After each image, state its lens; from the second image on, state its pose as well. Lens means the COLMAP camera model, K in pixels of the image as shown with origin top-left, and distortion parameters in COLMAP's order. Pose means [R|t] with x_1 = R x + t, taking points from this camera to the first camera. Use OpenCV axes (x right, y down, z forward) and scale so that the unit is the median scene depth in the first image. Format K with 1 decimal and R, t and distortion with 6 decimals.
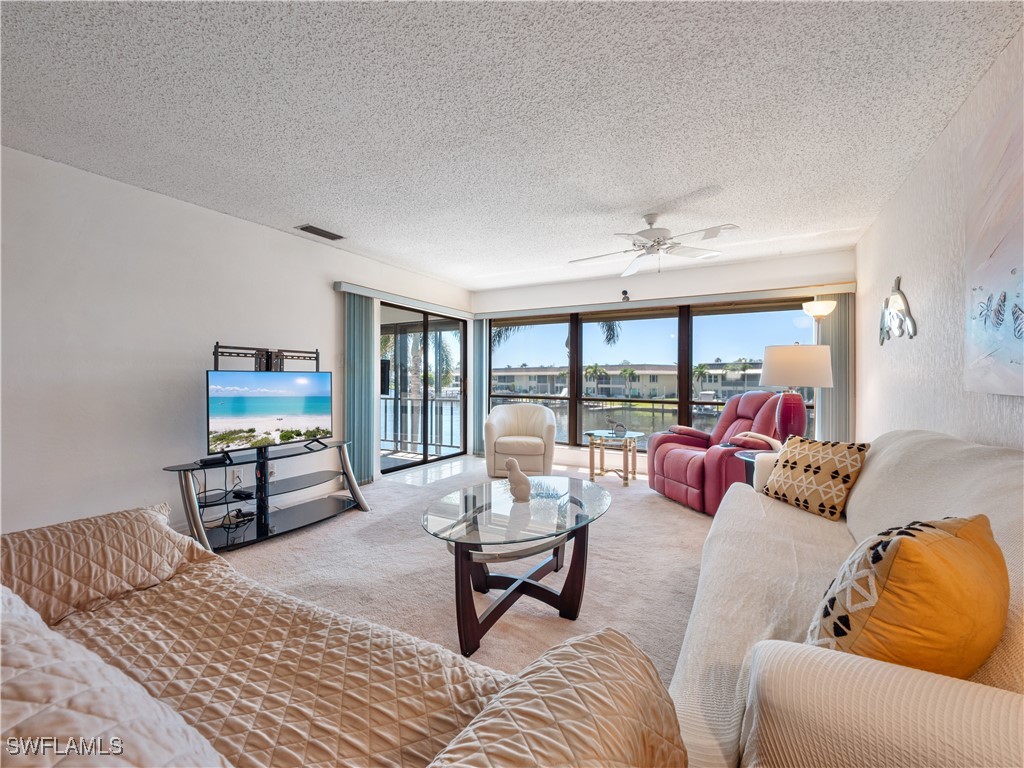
lens RADIAL K [[434.0, 0, 503.6], [0, 434.0, 384.3], [0, 0, 1]] dist [0.005018, -0.007177]
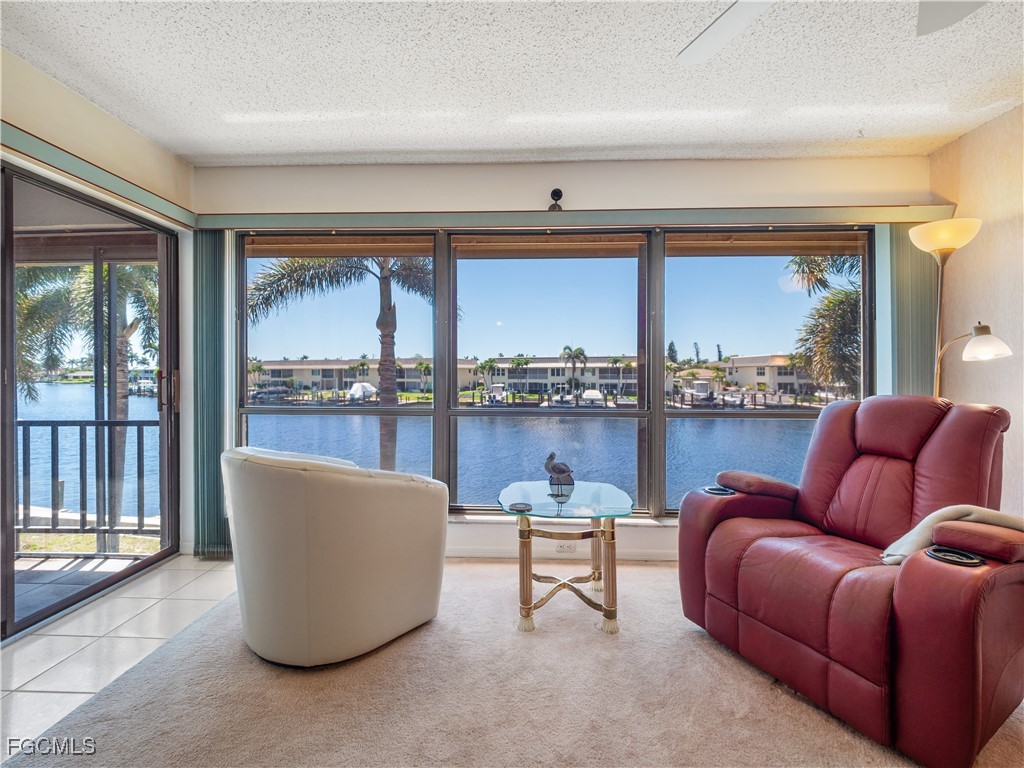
lens RADIAL K [[434.0, 0, 504.8], [0, 434.0, 376.5], [0, 0, 1]] dist [0.005018, -0.007177]
pose [[0.887031, -0.007723, 0.461646, 0.001754], [0.009652, 0.999952, -0.001818, -0.004514], [-0.461610, 0.006069, 0.887062, 0.588858]]
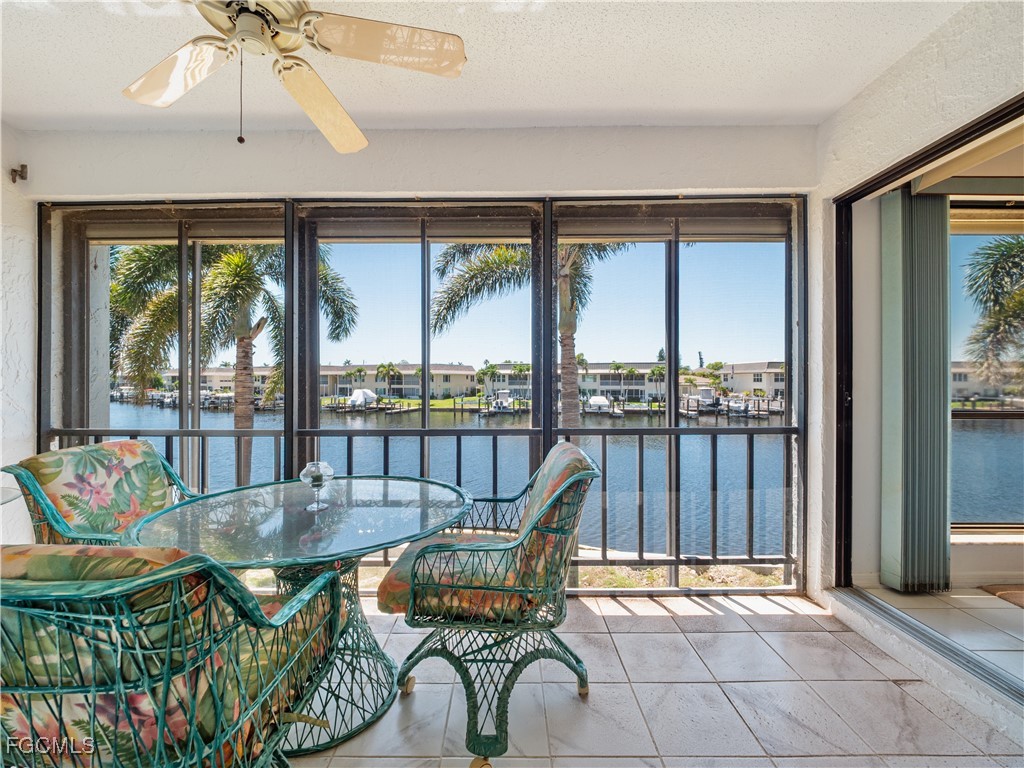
lens RADIAL K [[434.0, 0, 503.9], [0, 434.0, 380.7], [0, 0, 1]] dist [0.005018, -0.007177]
pose [[0.862567, -0.004731, 0.505920, -0.626404], [0.009370, 0.999934, -0.006624, -0.003580], [-0.505856, 0.010454, 0.862555, 1.036191]]
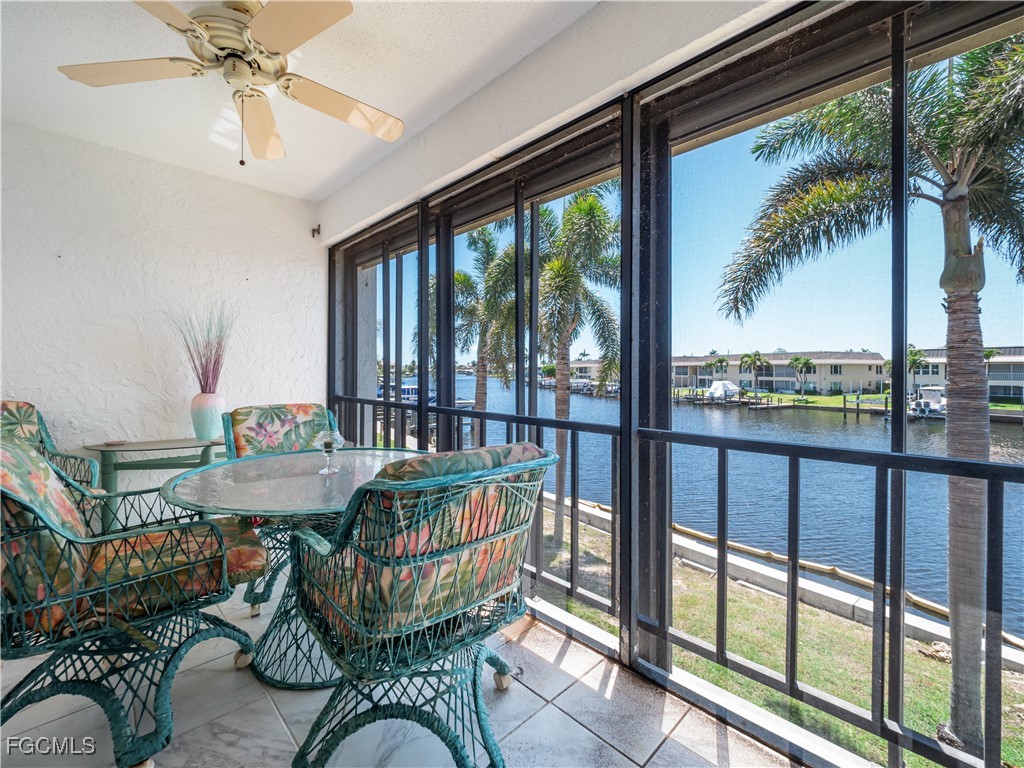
lens RADIAL K [[434.0, 0, 506.6], [0, 434.0, 372.8], [0, 0, 1]] dist [0.005018, -0.007177]
pose [[0.964743, 0.002290, -0.263184, -0.348706], [-0.004217, 0.999968, -0.006756, 0.007515], [0.263160, 0.007628, 0.964722, 1.078872]]
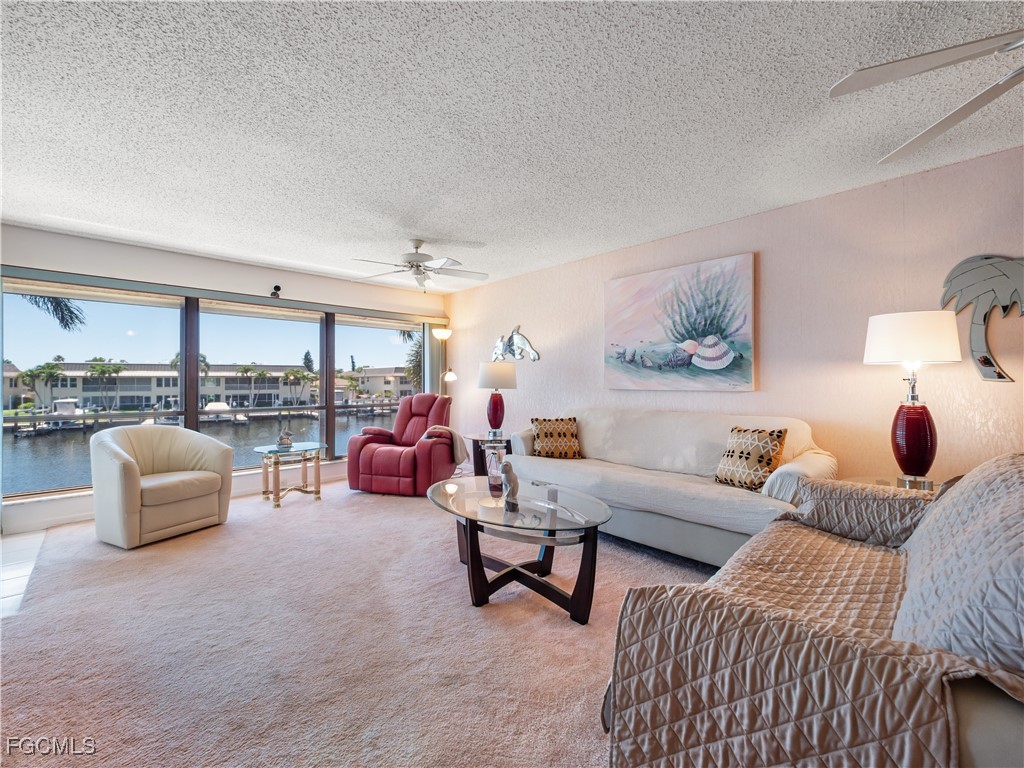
lens RADIAL K [[434.0, 0, 505.6], [0, 434.0, 378.1], [0, 0, 1]] dist [0.005018, -0.007177]
pose [[0.289038, 0.002107, 0.957315, -0.434653], [0.018468, 0.999799, -0.007776, -0.010694], [-0.957139, 0.019928, 0.288941, 0.294114]]
